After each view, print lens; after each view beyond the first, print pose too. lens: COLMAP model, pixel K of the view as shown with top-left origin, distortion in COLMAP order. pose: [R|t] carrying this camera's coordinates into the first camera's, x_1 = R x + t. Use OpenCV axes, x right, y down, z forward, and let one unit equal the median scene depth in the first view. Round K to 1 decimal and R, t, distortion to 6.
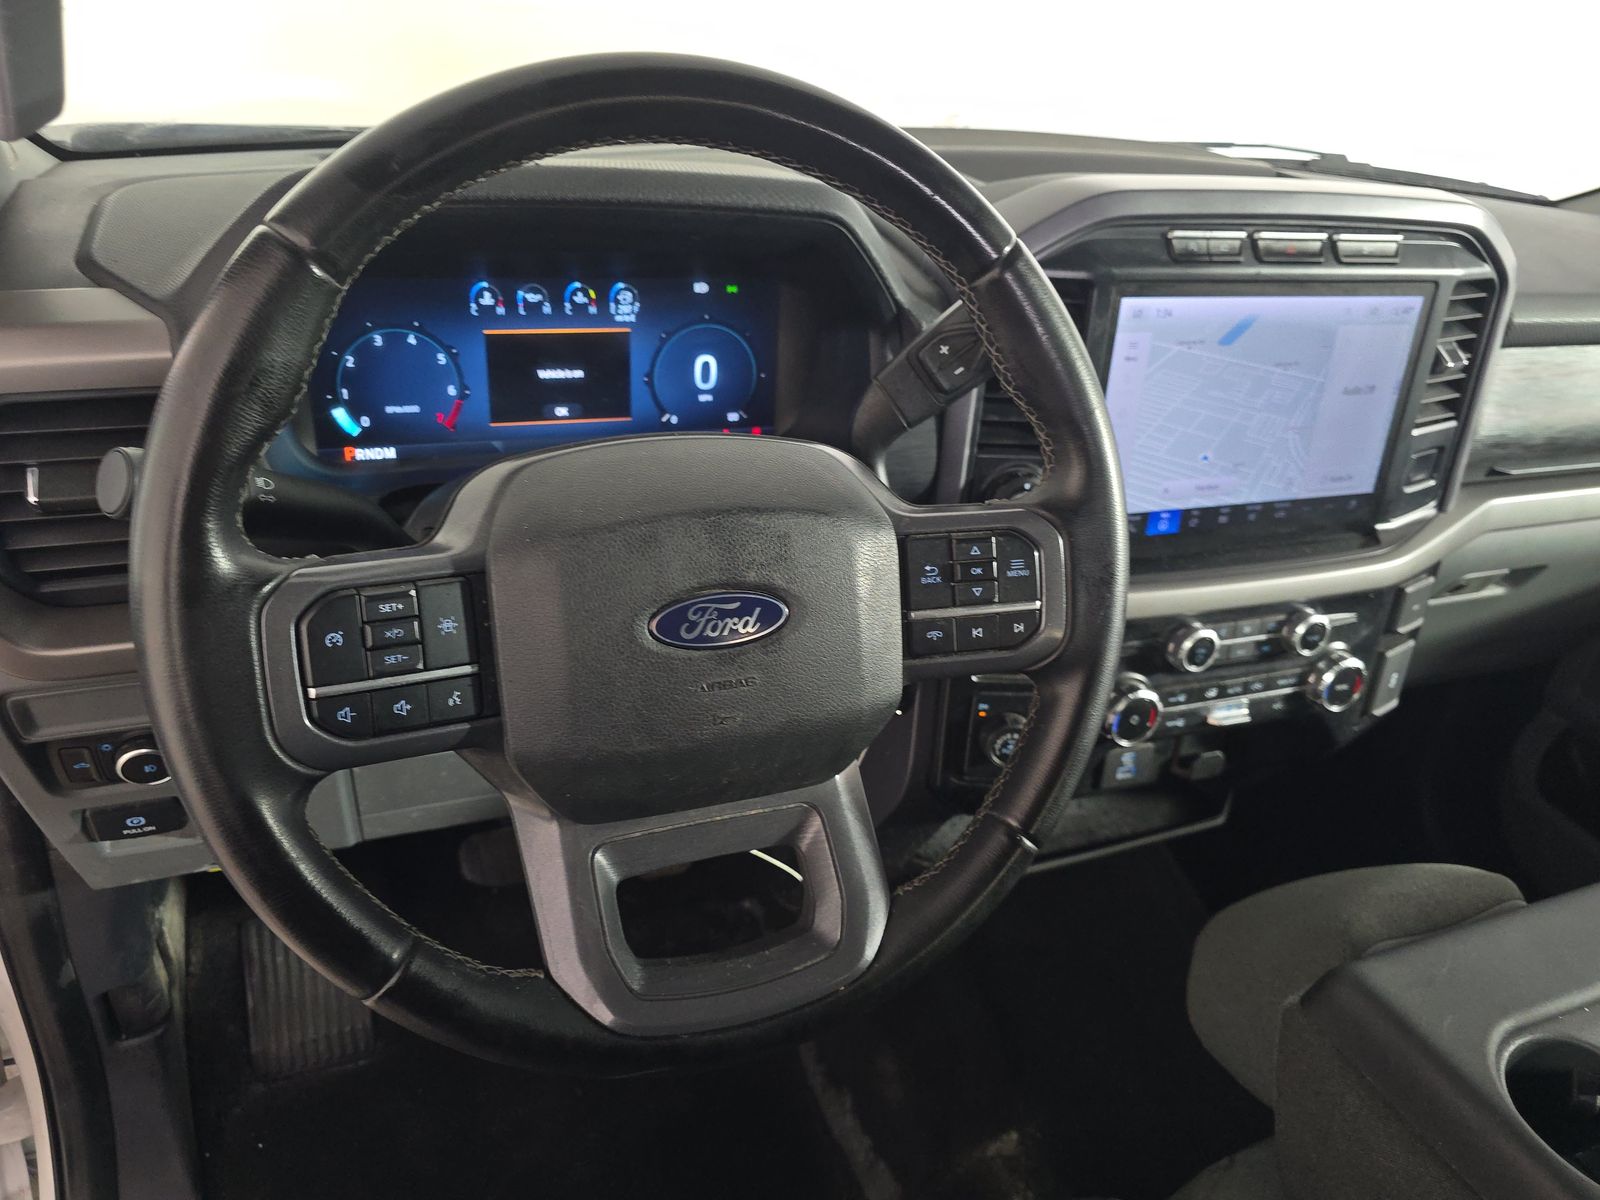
lens RADIAL K [[1084.7, 0, 803.9], [0, 1084.7, 604.9], [0, 0, 1]] dist [0.035492, -0.036082]
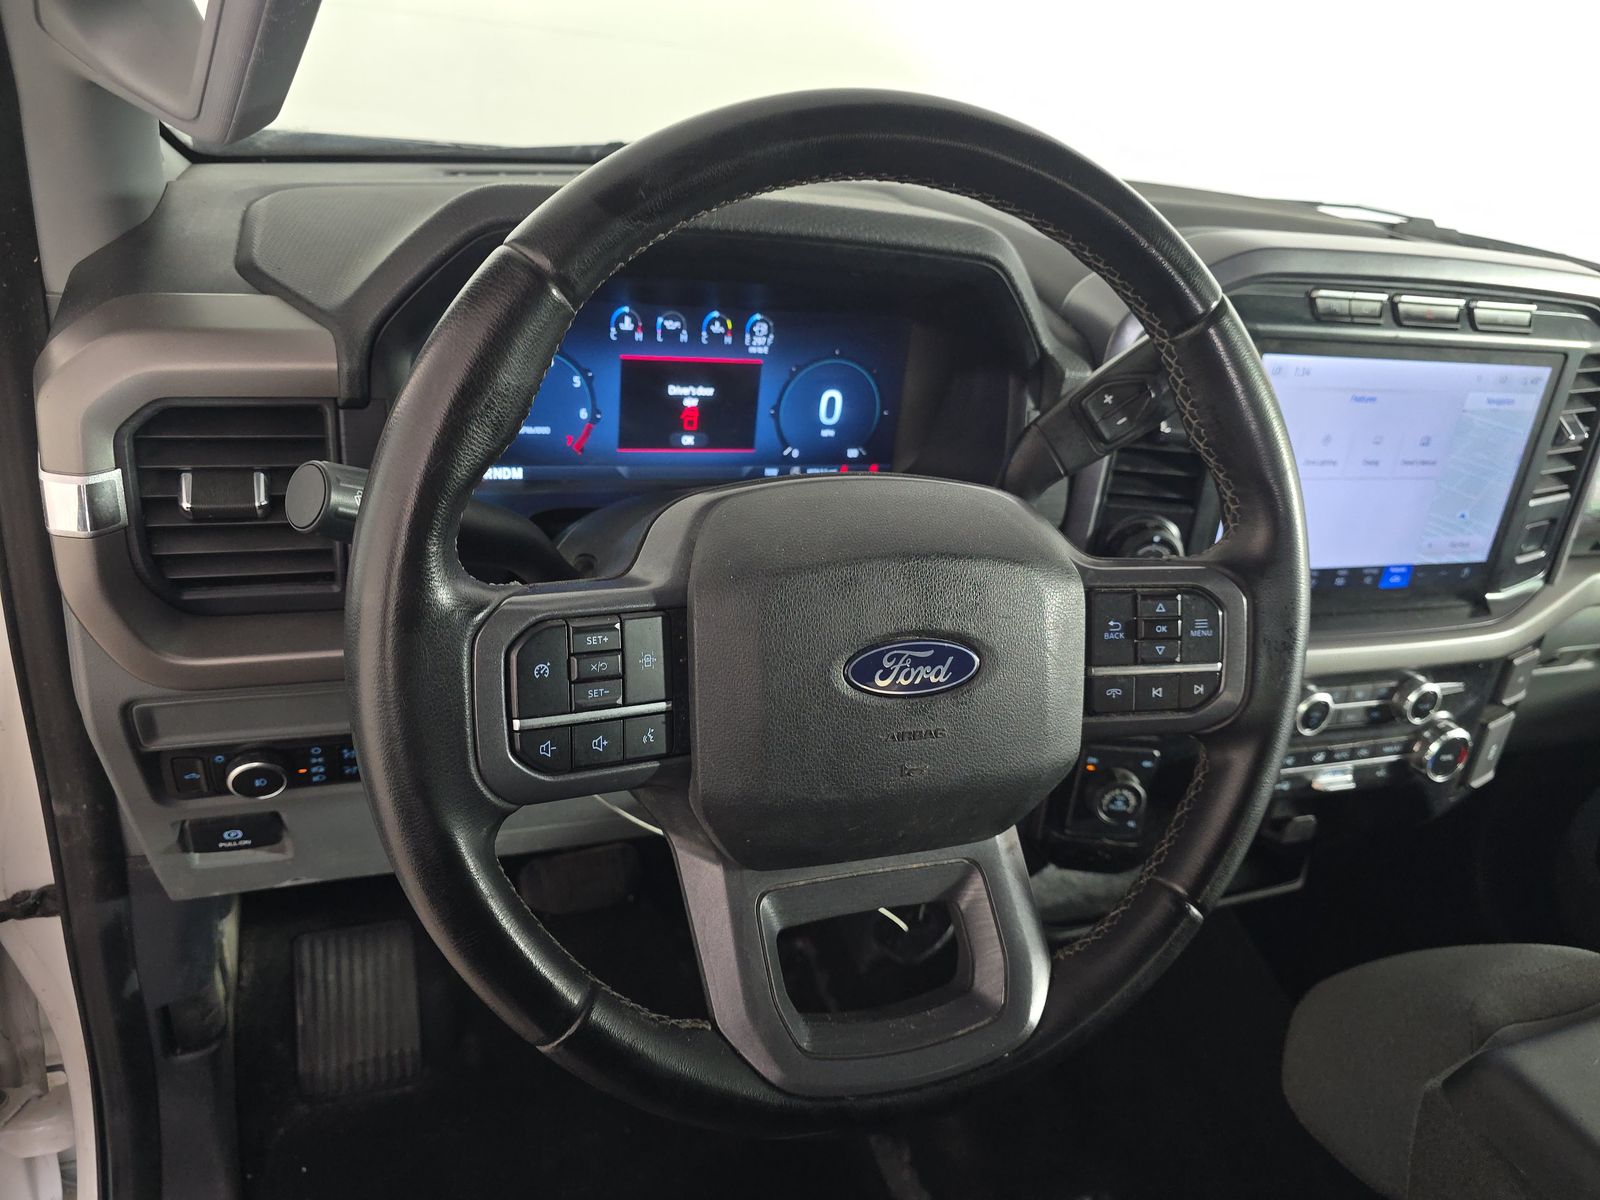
lens RADIAL K [[1084.7, 0, 808.5], [0, 1084.7, 607.0], [0, 0, 1]] dist [0.035492, -0.036082]
pose [[0.998703, 0.050905, -0.000967, -0.111330], [-0.050913, 0.998379, -0.025448, -0.007042], [-0.000330, 0.025464, 0.999676, 0.017603]]
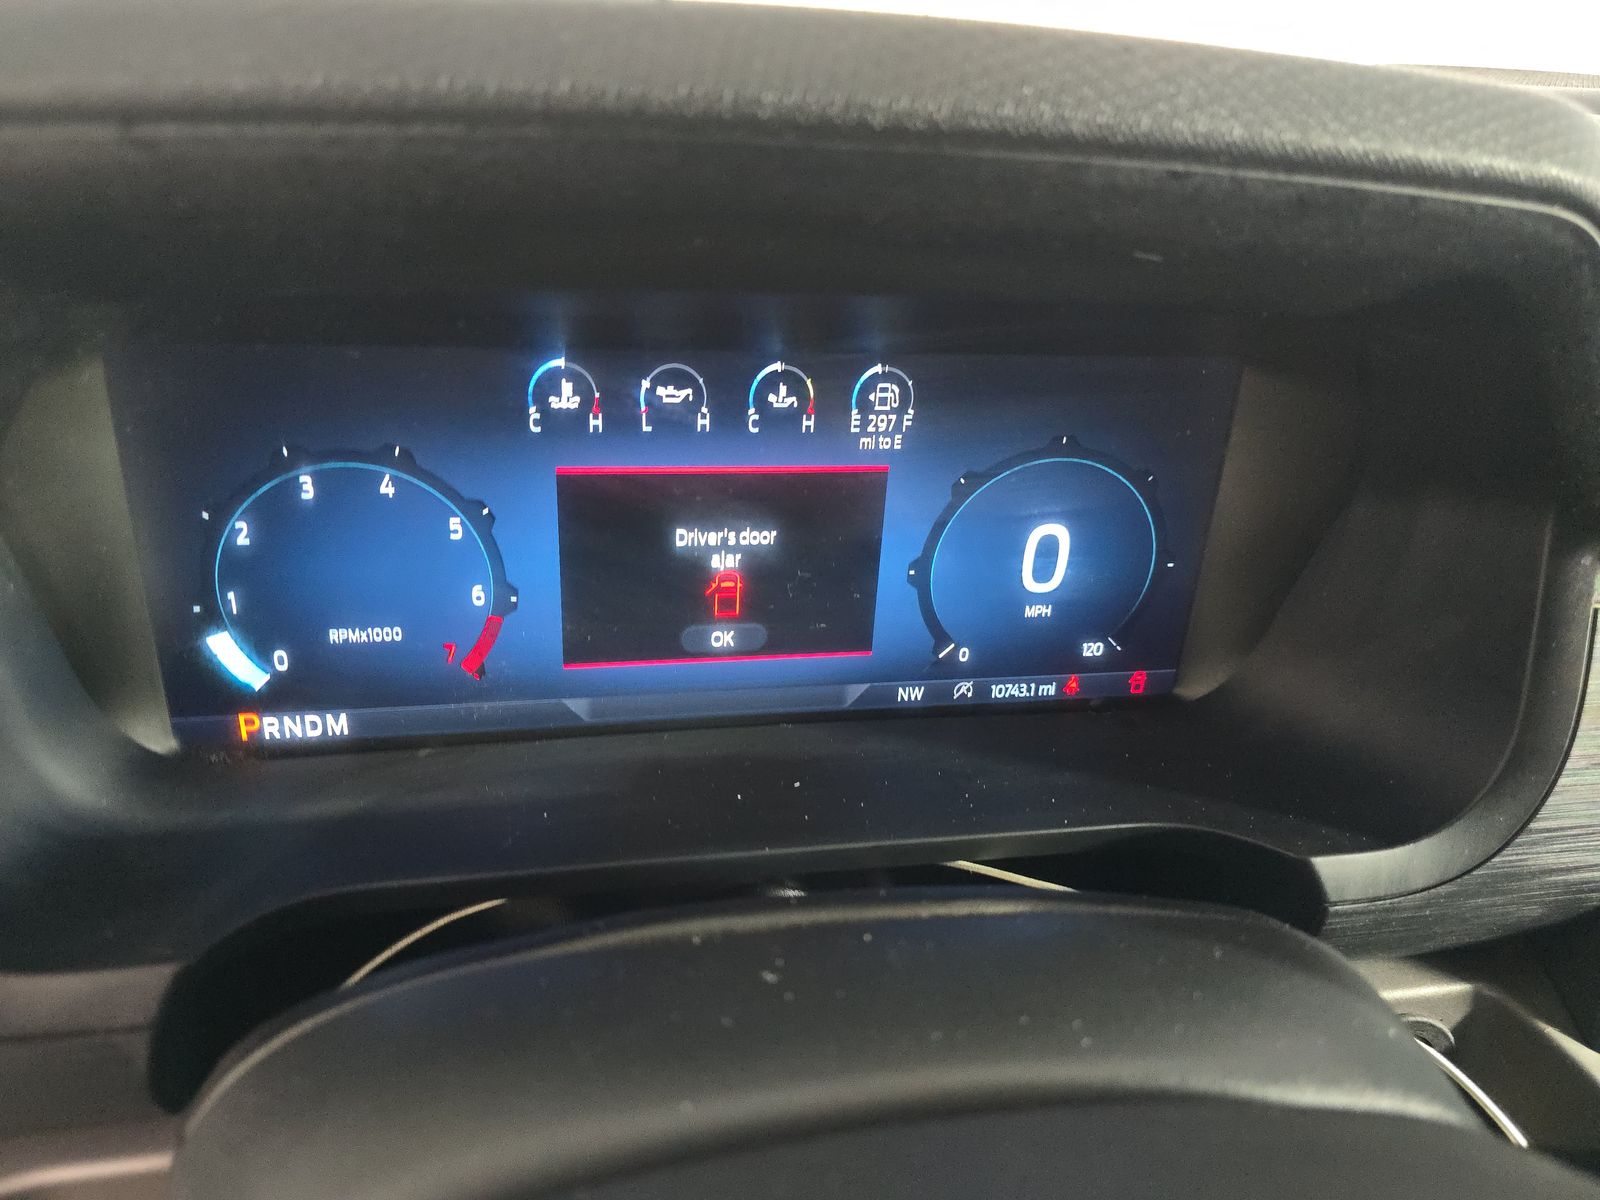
lens RADIAL K [[1084.7, 0, 797.4], [0, 1084.7, 567.3], [0, 0, 1]] dist [0.035492, -0.036082]
pose [[0.980630, 0.066609, -0.184193, -0.119713], [-0.077690, 0.995536, -0.053602, -0.198142], [0.179801, 0.066874, 0.981427, 0.603219]]
